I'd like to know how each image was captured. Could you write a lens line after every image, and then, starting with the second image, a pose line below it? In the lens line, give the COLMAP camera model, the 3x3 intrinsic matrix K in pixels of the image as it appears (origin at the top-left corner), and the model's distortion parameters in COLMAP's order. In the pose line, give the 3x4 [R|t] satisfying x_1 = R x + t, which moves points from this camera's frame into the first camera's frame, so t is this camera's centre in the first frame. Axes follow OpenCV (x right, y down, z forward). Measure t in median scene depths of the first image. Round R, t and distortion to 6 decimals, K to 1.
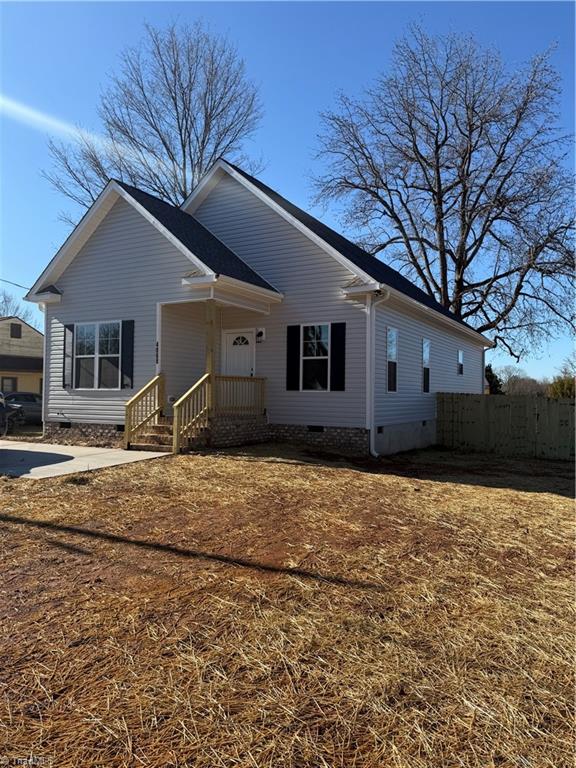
lens RADIAL K [[540.6, 0, 285.8], [0, 540.6, 380.8], [0, 0, 1]] dist [0.088879, -0.114347]
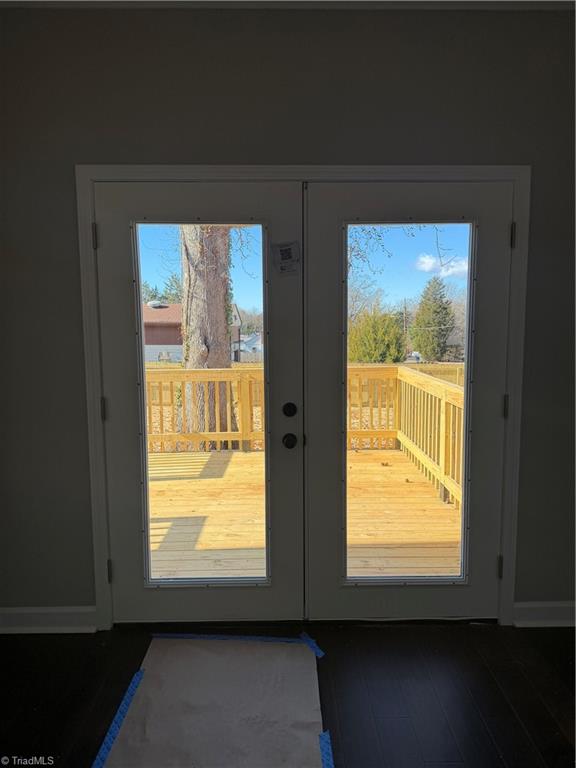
lens RADIAL K [[541.5, 0, 288.0], [0, 541.5, 384.0], [0, 0, 1]] dist [0.104632, 0.000271]
pose [[0.866361, -0.068424, 0.494710, 0.034081], [0.002266, 0.991098, 0.133111, -0.001355], [-0.499414, -0.114201, 0.858804, 0.131010]]
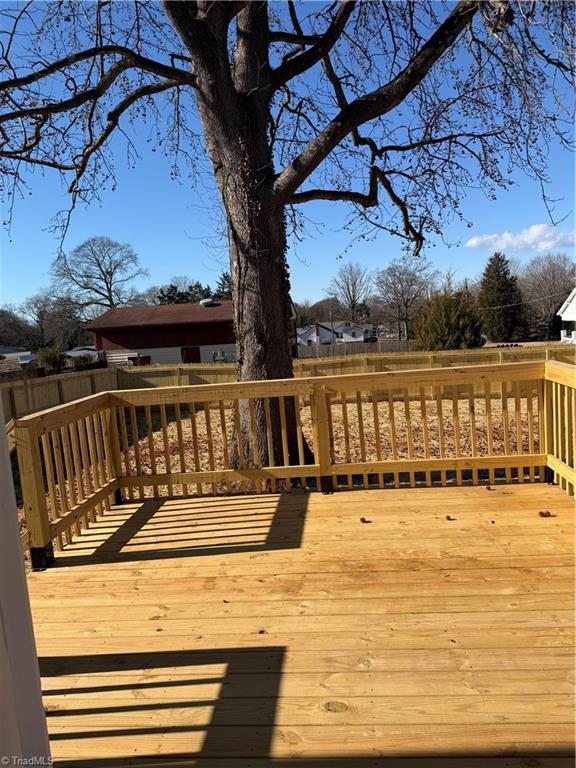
lens RADIAL K [[540.6, 0, 285.8], [0, 540.6, 380.8], [0, 0, 1]] dist [0.088879, -0.114347]
pose [[0.909192, -0.122247, 0.398028, 0.037768], [0.072298, 0.987758, 0.138225, -0.001096], [-0.410053, -0.096896, 0.906900, 0.140758]]
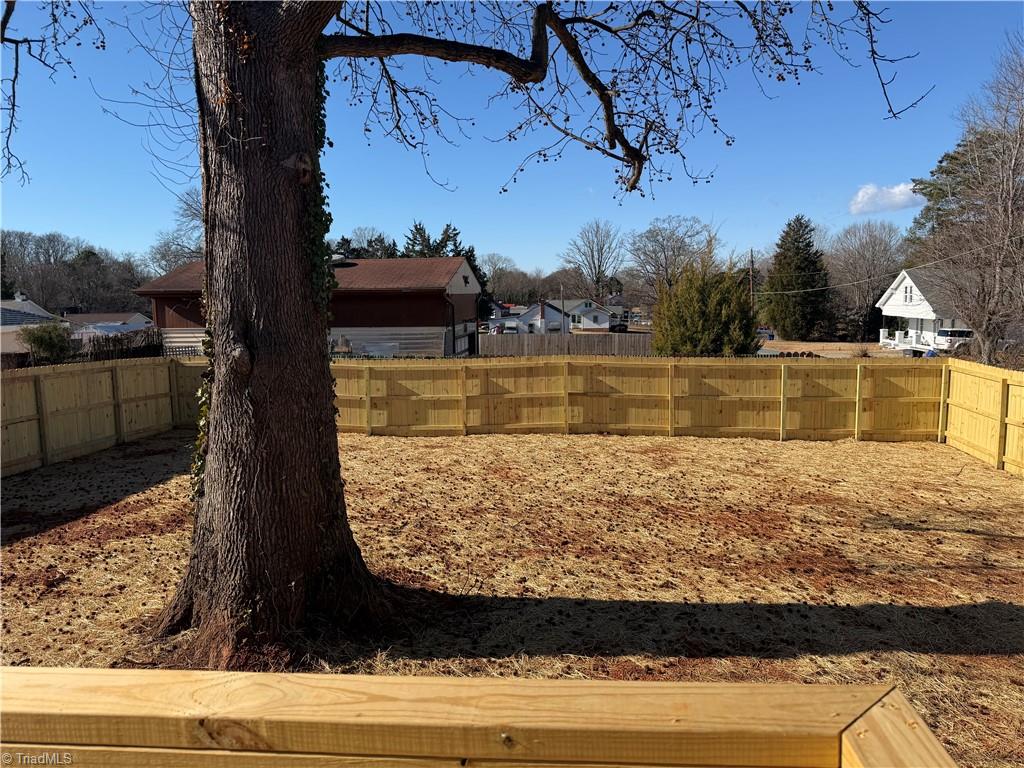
lens RADIAL K [[720.8, 0, 516.0], [0, 720.8, 380.0], [0, 0, 1]] dist [0.088879, -0.114347]
pose [[0.911235, -0.079332, 0.404174, 0.054903], [0.021908, 0.989222, 0.144773, -0.000373], [-0.411303, -0.123068, 0.903152, 0.155415]]
